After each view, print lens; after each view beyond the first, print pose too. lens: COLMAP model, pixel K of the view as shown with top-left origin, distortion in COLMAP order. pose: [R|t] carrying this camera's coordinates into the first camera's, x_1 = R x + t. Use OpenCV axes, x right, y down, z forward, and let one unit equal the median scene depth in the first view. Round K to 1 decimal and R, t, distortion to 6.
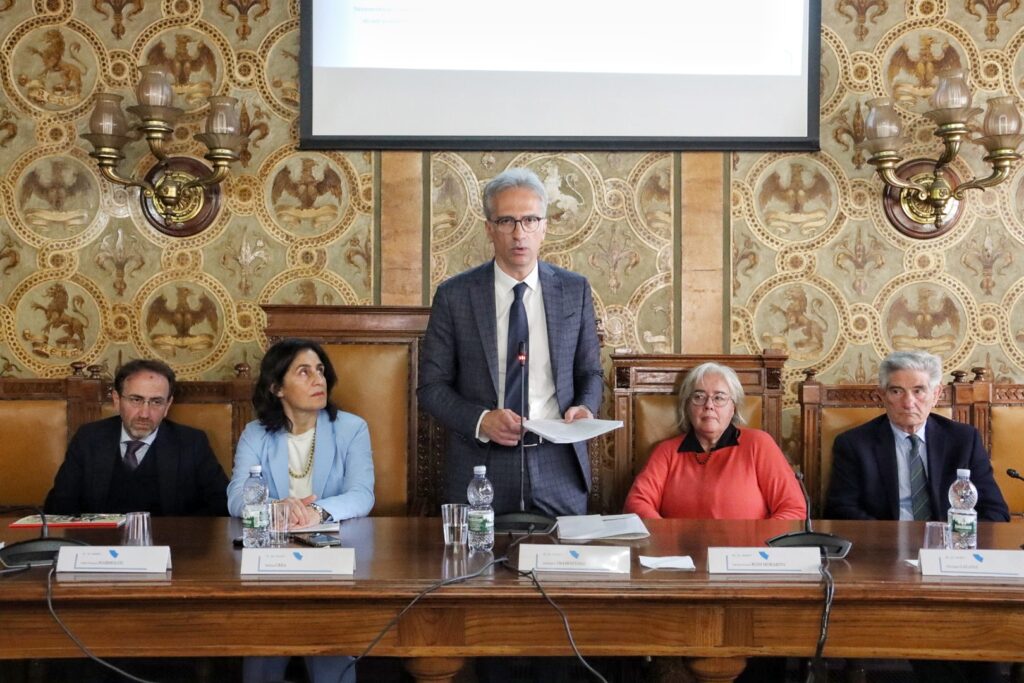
lens RADIAL K [[1161.9, 0, 512.0], [0, 1161.9, 341.5], [0, 0, 1]] dist [-0.030042, 0.279379]
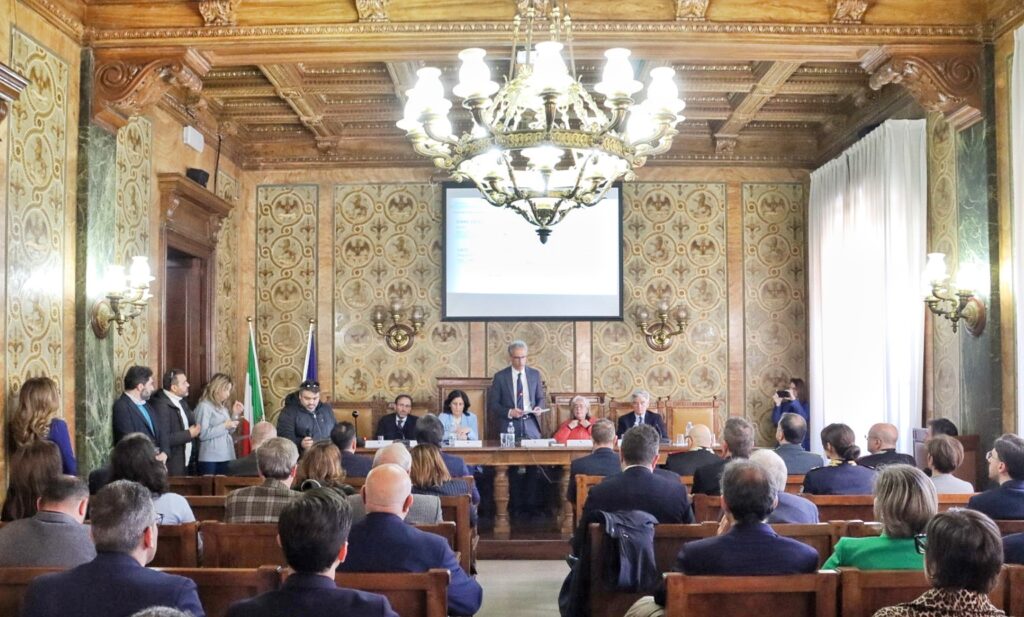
lens RADIAL K [[897.6, 0, 480.4], [0, 897.6, 359.6], [0, 0, 1]] dist [-0.166634, 0.124890]
pose [[0.999602, -0.006393, -0.027493, -0.027693], [0.005790, 0.999742, -0.021973, -0.021982], [0.027626, 0.021805, 0.999380, -1.201354]]
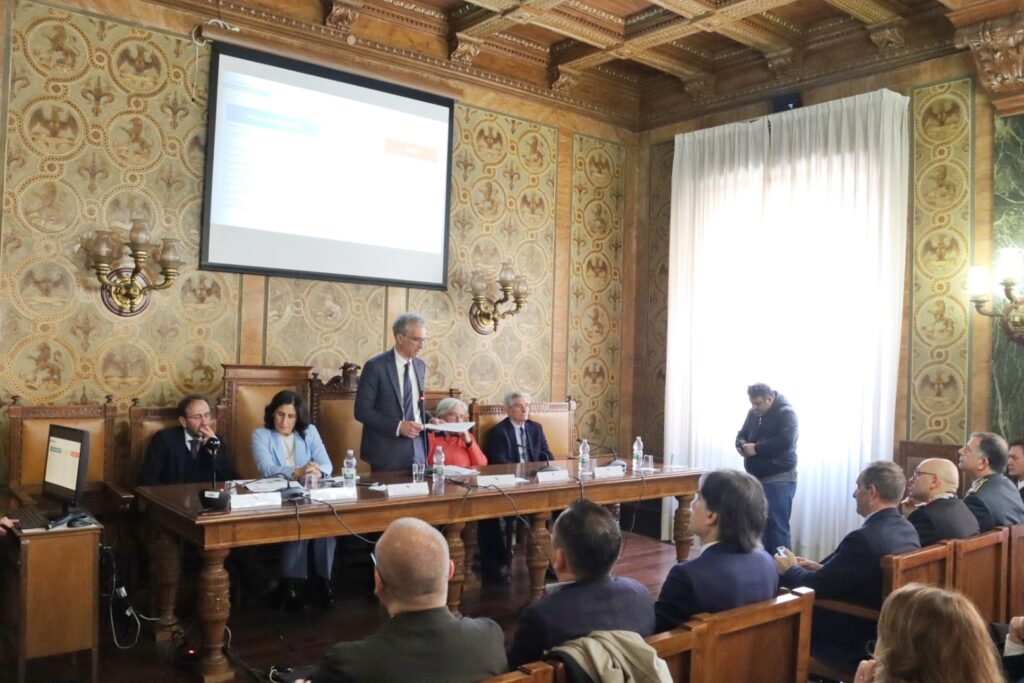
lens RADIAL K [[862.8, 0, 512.0], [0, 862.8, 341.5], [0, 0, 1]] dist [-0.159584, 0.134324]
pose [[0.772307, 0.031583, 0.634464, -0.617207], [-0.024681, 0.999501, -0.019711, -0.045070], [-0.634770, -0.000437, 0.772701, -0.264780]]
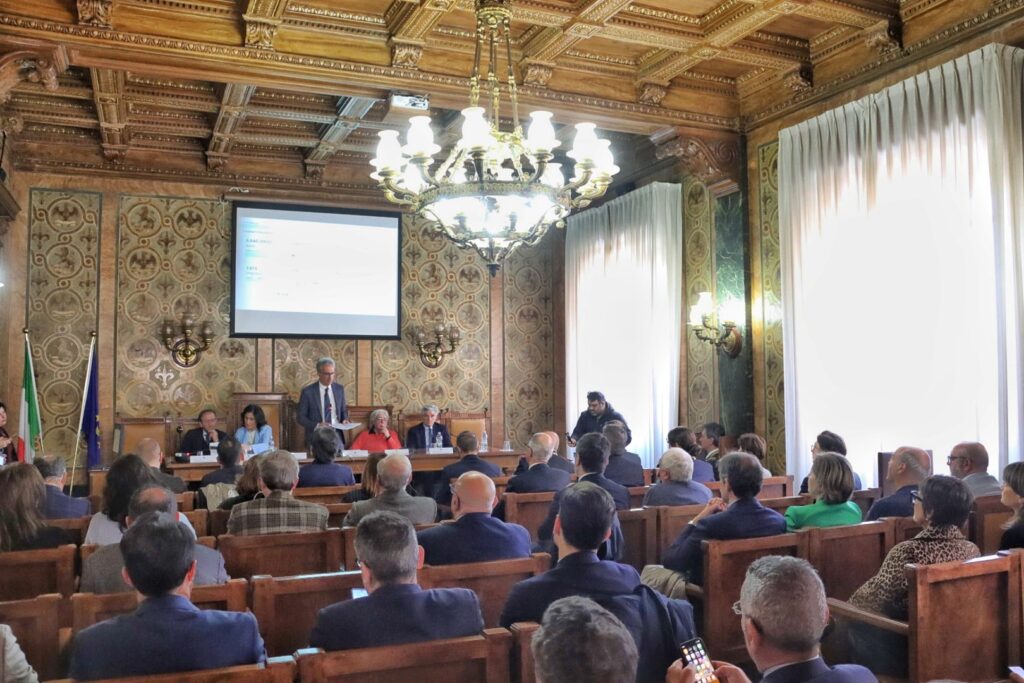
lens RADIAL K [[862.8, 0, 512.0], [0, 862.8, 341.5], [0, 0, 1]] dist [-0.159584, 0.134324]
pose [[0.914479, 0.010582, 0.404494, -0.396556], [0.013183, 0.998348, -0.055921, -0.026272], [-0.404418, 0.056471, 0.912829, -1.226852]]
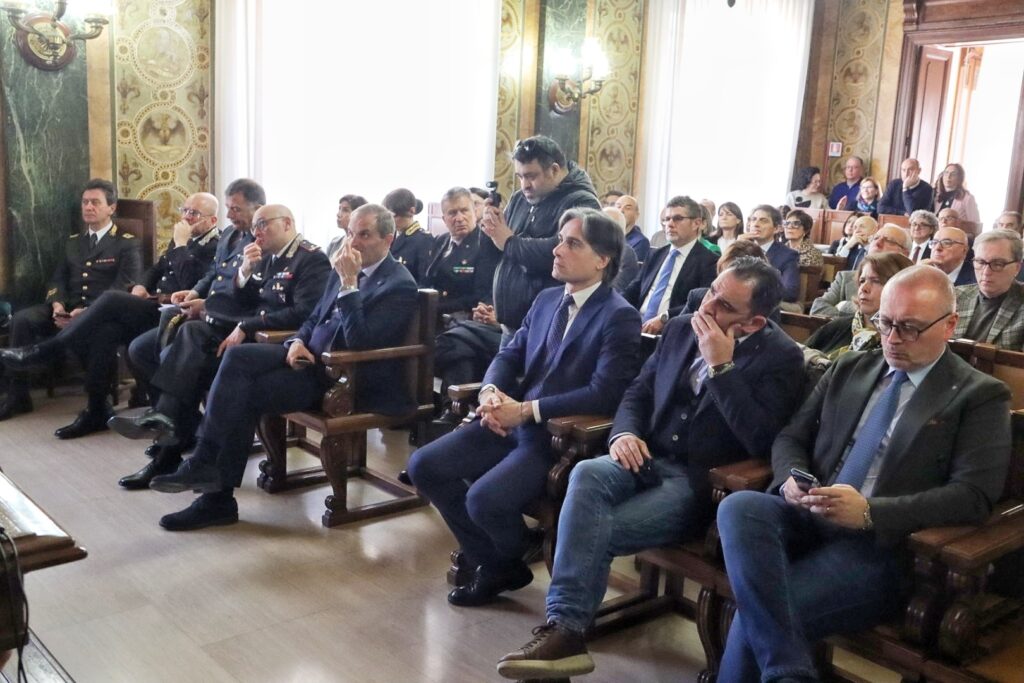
lens RADIAL K [[1020.6, 0, 512.0], [0, 1020.6, 341.5], [0, 0, 1]] dist [-0.089229, 0.237231]
pose [[-0.667410, -0.165812, 0.725996, -0.630257], [-0.048484, 0.982503, 0.179826, -0.008182], [-0.743110, 0.084818, -0.663772, 0.627203]]
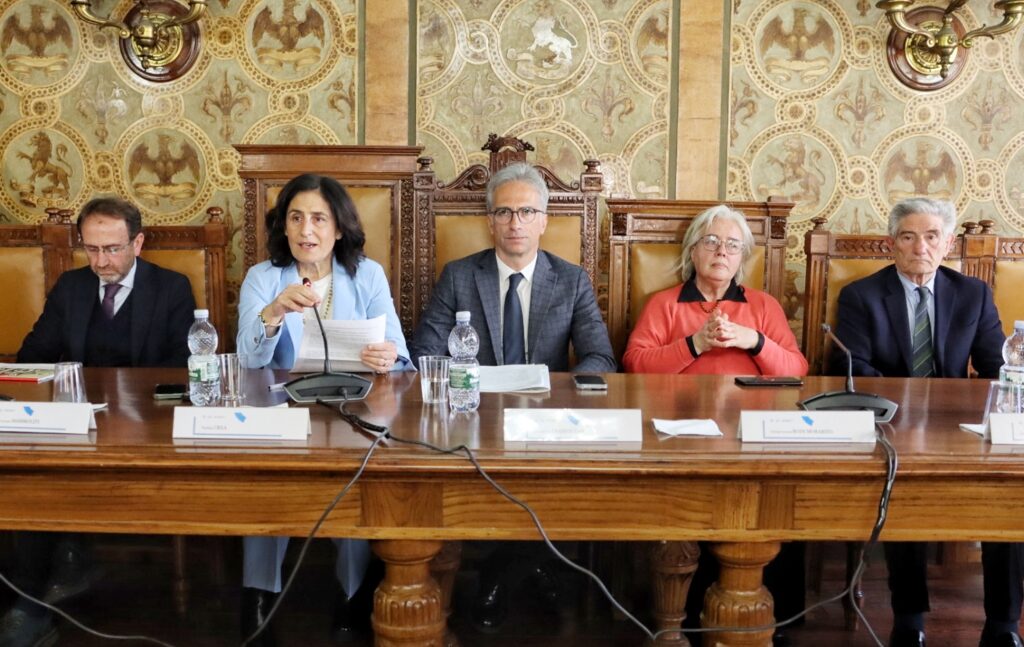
lens RADIAL K [[982.0, 0, 490.7], [0, 982.0, 356.7], [0, 0, 1]] dist [-0.141057, 0.147707]
pose [[0.999937, 0.008628, -0.007209, -0.001525], [-0.007560, 0.990556, 0.136903, 0.025554], [0.008322, -0.136840, 0.990558, 0.176283]]
